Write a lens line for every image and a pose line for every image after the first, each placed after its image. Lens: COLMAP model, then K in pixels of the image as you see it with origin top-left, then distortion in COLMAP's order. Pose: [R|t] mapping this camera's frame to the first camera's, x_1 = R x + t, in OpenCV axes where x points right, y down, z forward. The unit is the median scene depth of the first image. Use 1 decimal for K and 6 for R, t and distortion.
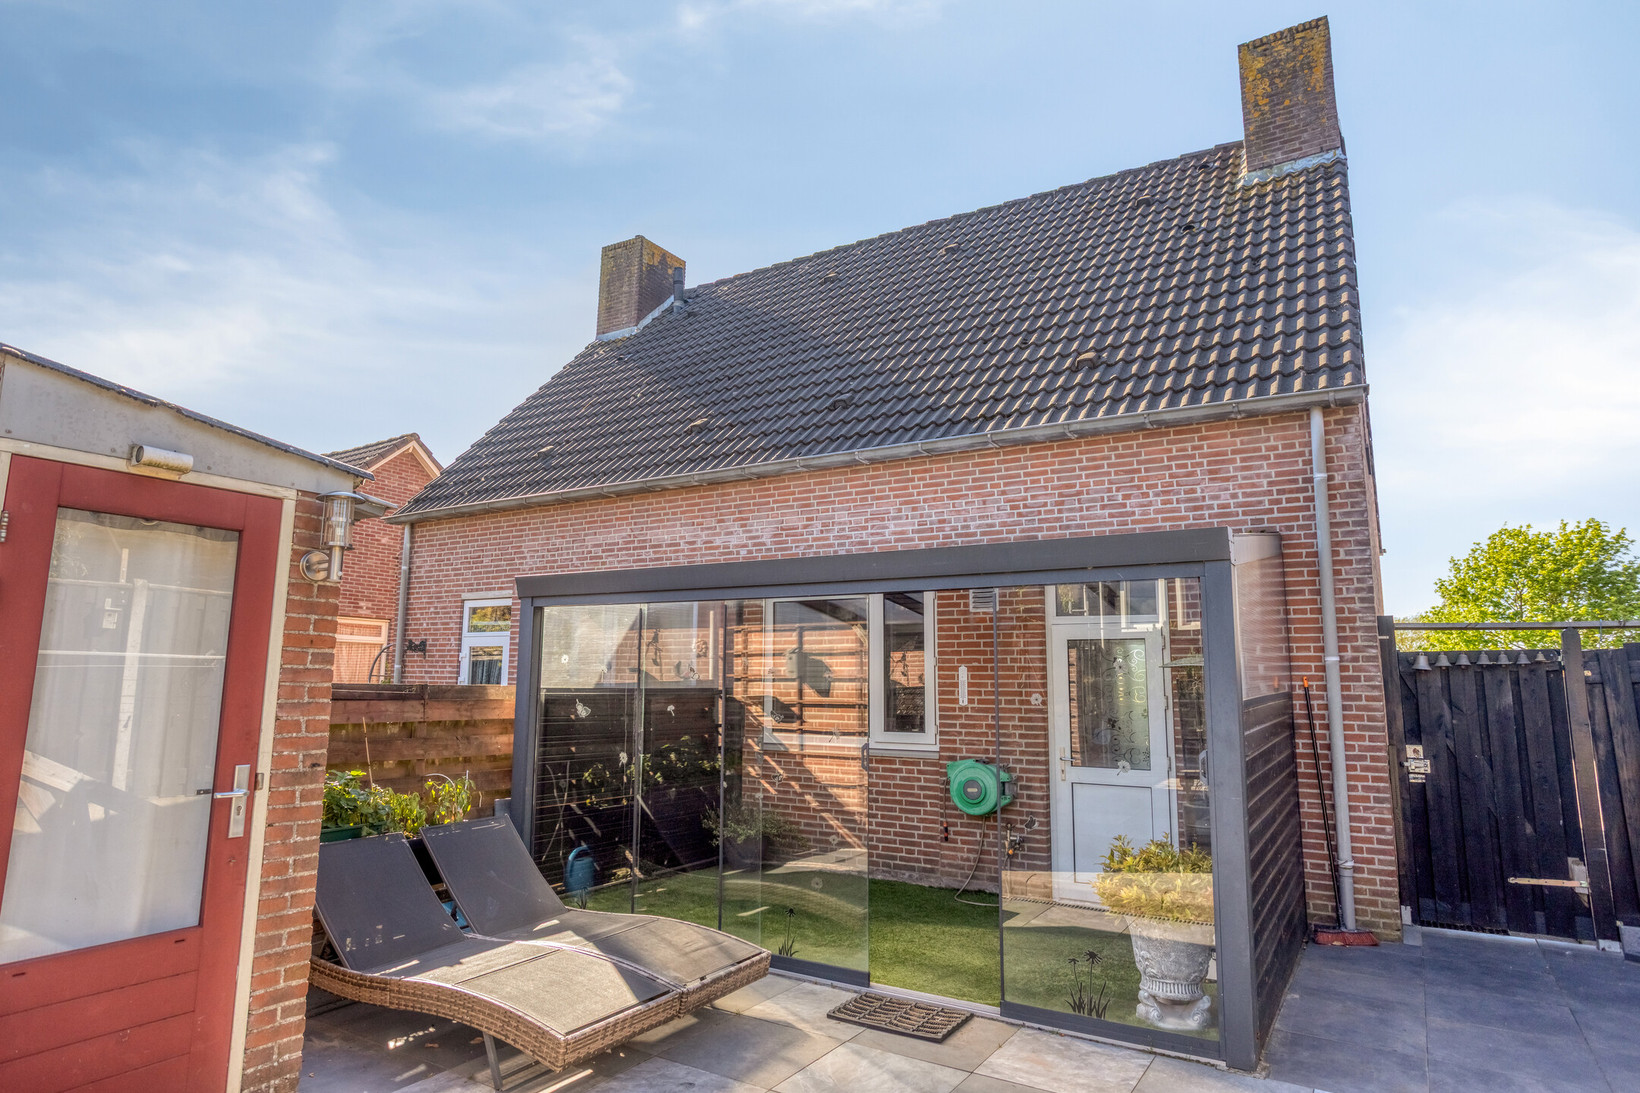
lens RADIAL K [[932.0, 0, 820.0], [0, 932.0, 546.5], [0, 0, 1]] dist [0.000015, 0.000300]
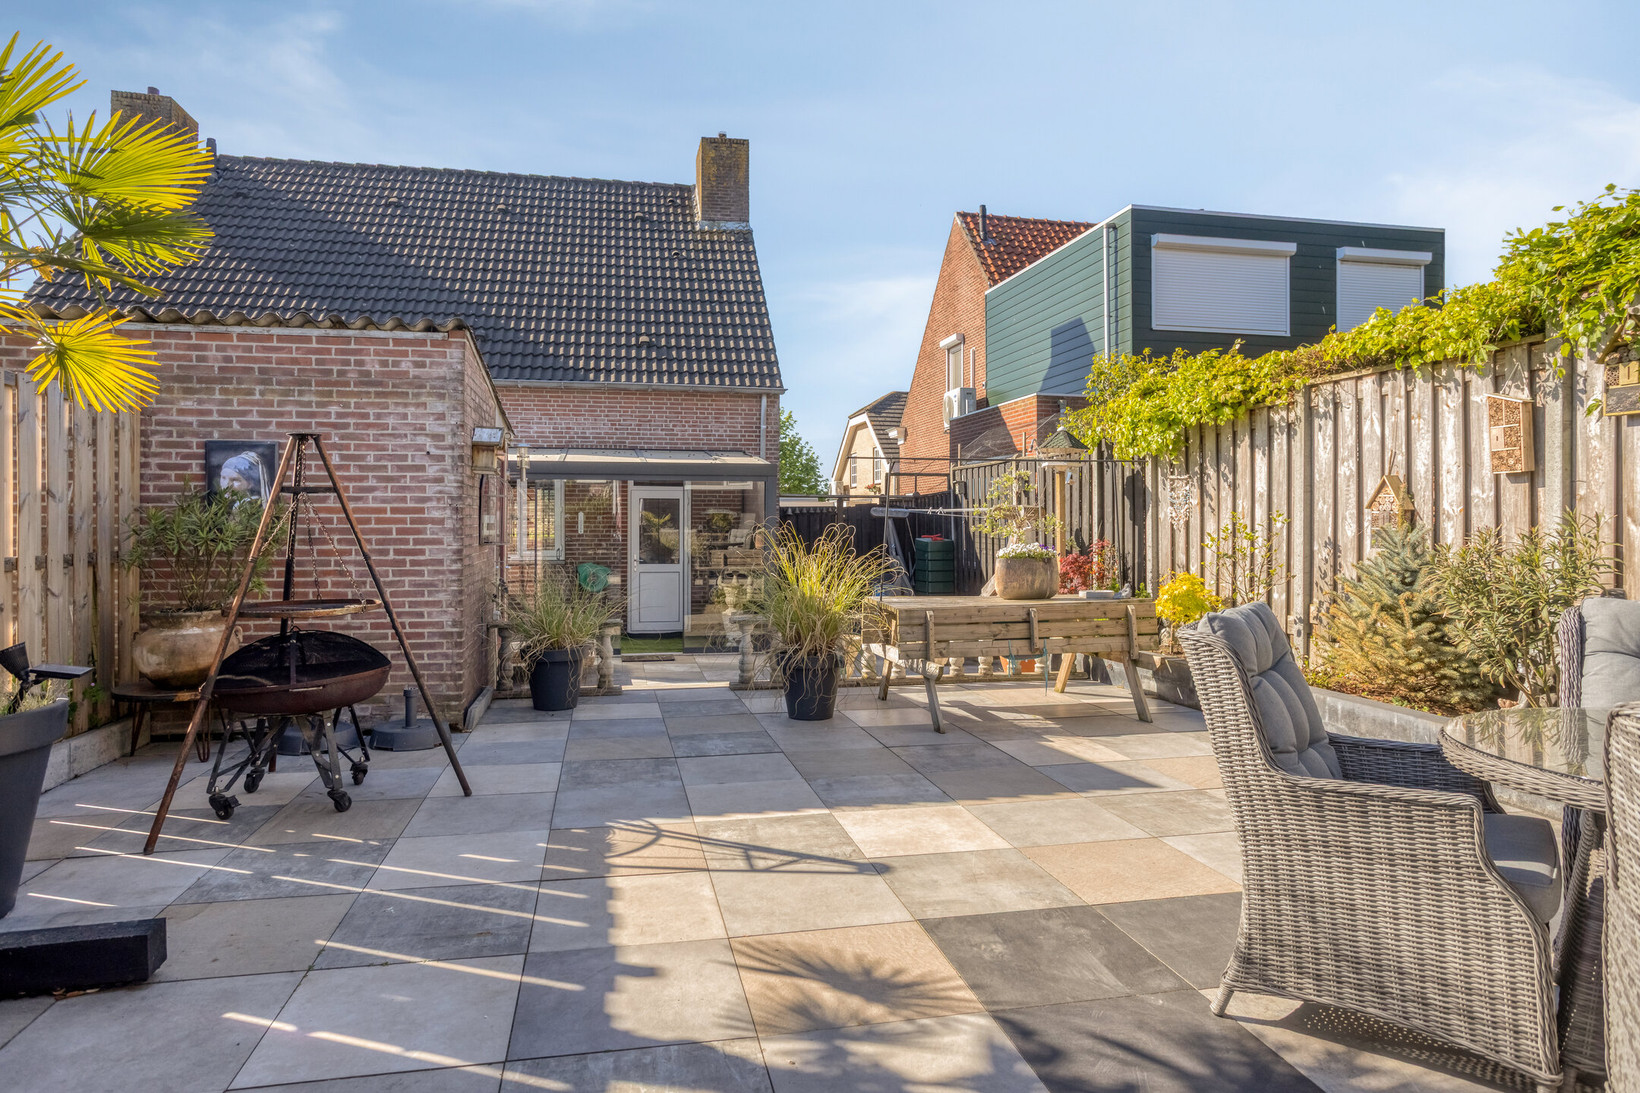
lens RADIAL K [[992.6, 0, 820.0], [0, 992.6, 546.5], [0, 0, 1]] dist [0.000693, 0.000036]
pose [[0.722485, -0.018844, 0.691130, -0.822593], [-0.095920, 0.987229, 0.127190, -0.089802], [-0.684700, -0.158186, 0.711451, -0.662136]]
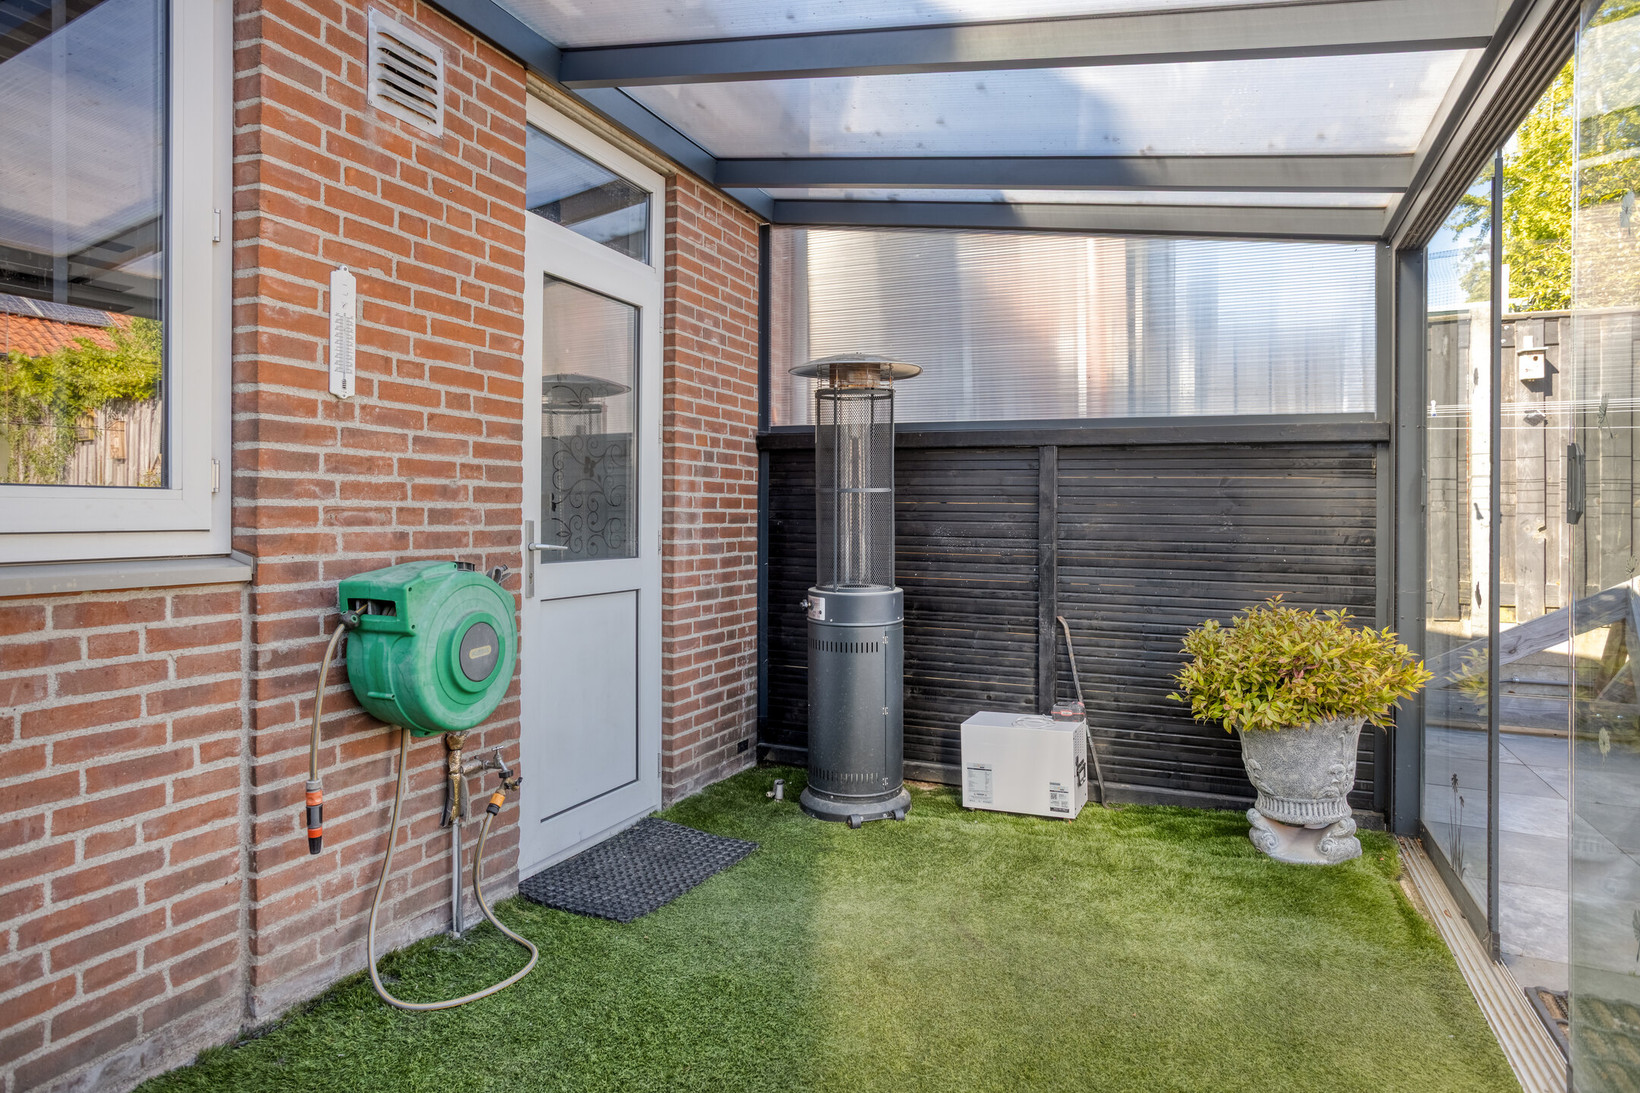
lens RADIAL K [[968.8, 0, 820.6], [0, 968.8, 498.0], [0, 0, 1]] dist [-0.000511, 0.000334]
pose [[-0.156175, 0.008109, 0.987696, -0.181181], [-0.152077, 0.987845, -0.032157, 0.188096], [-0.975952, -0.155228, -0.153044, 0.884781]]
